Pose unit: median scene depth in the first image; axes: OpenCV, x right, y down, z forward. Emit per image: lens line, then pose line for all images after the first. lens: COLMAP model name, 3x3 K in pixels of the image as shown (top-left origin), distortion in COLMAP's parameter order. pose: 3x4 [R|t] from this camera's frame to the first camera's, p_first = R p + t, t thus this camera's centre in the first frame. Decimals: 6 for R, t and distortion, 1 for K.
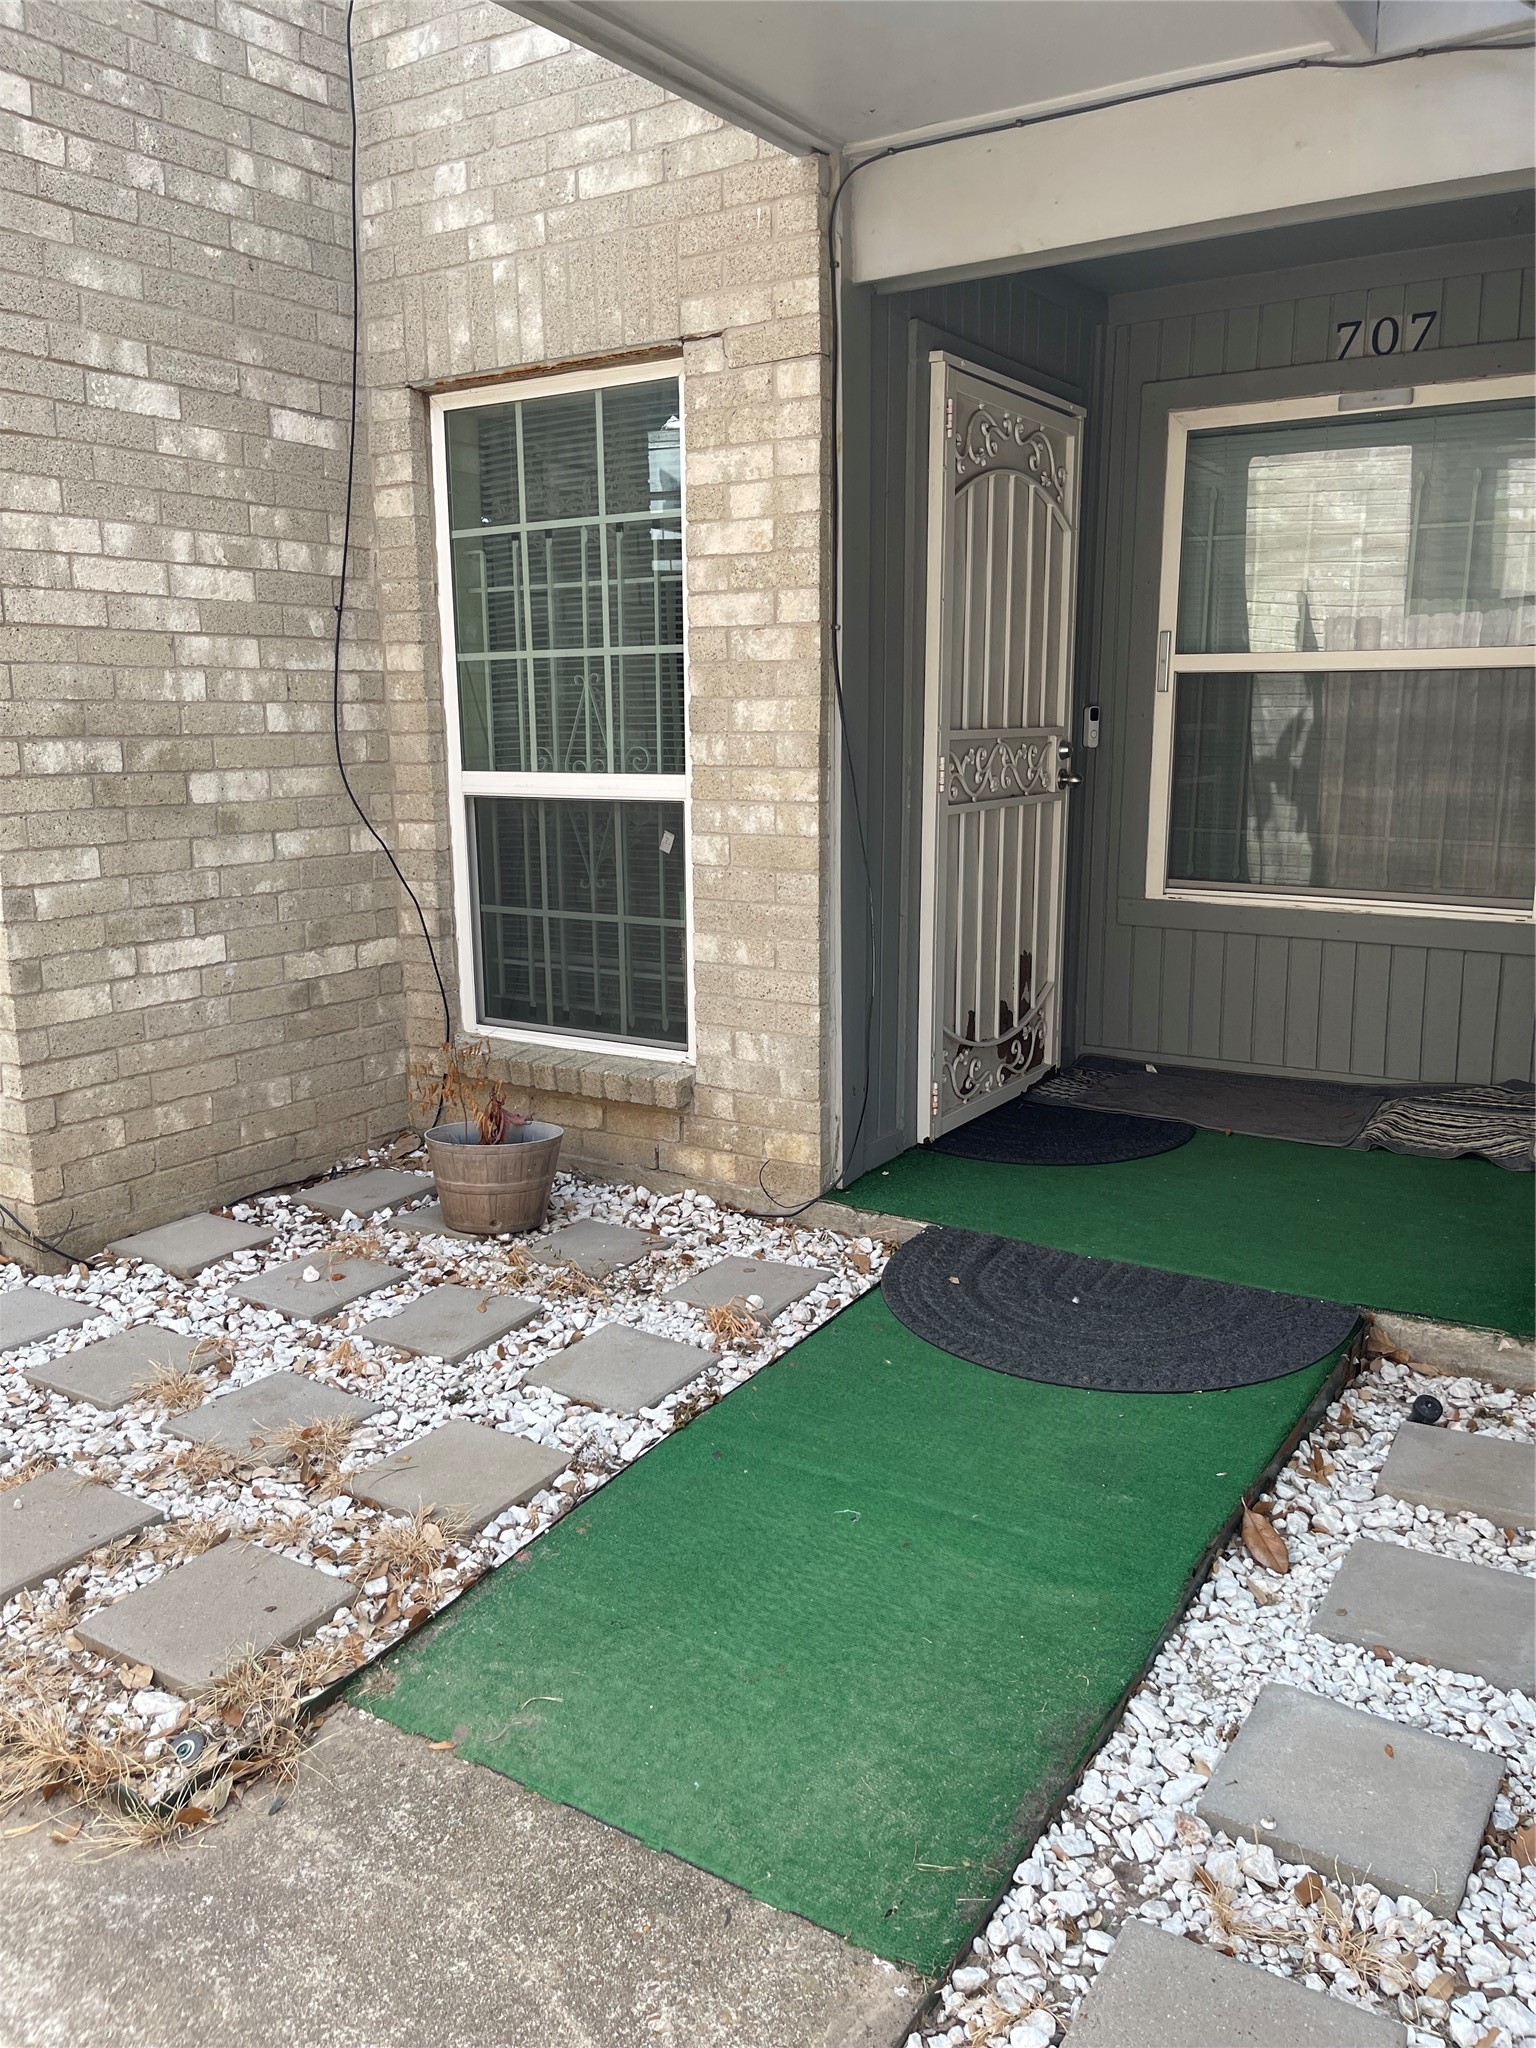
lens RADIAL K [[1544.2, 0, 766.6], [0, 1544.2, 1023.2], [0, 0, 1]] dist [0.025433, -0.022806]
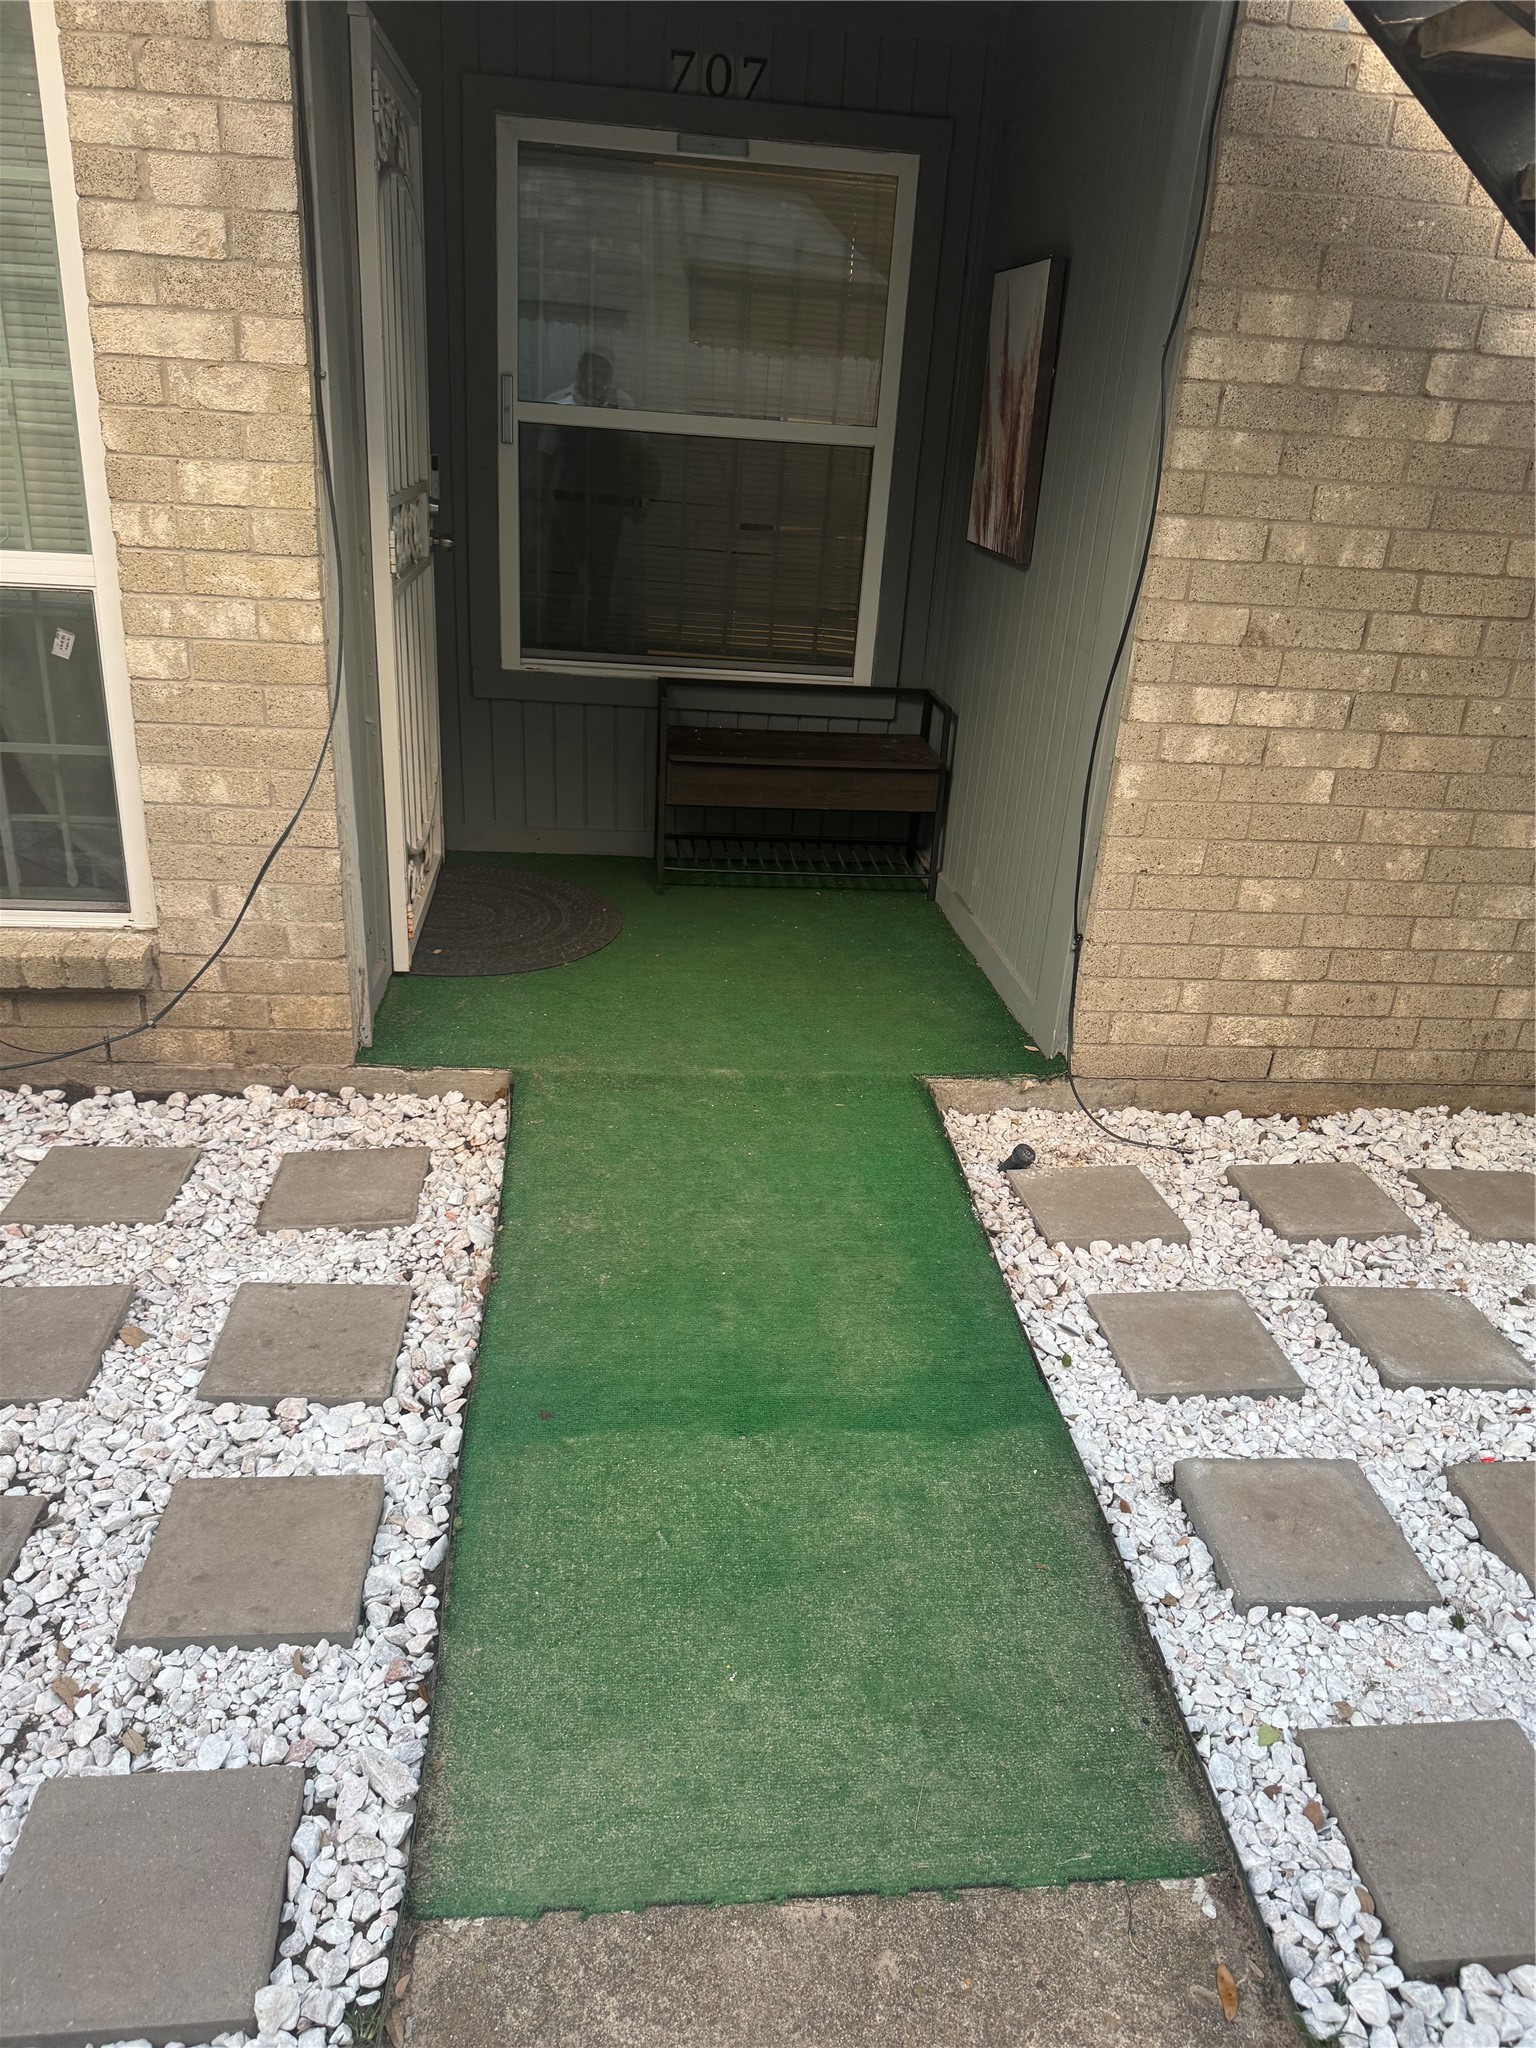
lens RADIAL K [[1444.6, 0, 768.4], [0, 1444.6, 1022.6], [0, 0, 1]] dist [0.028211, -0.031547]
pose [[0.782677, -0.189160, 0.592989, -0.271021], [0.058910, 0.970938, 0.231969, -0.088319], [-0.619634, -0.146624, 0.771074, 0.224592]]
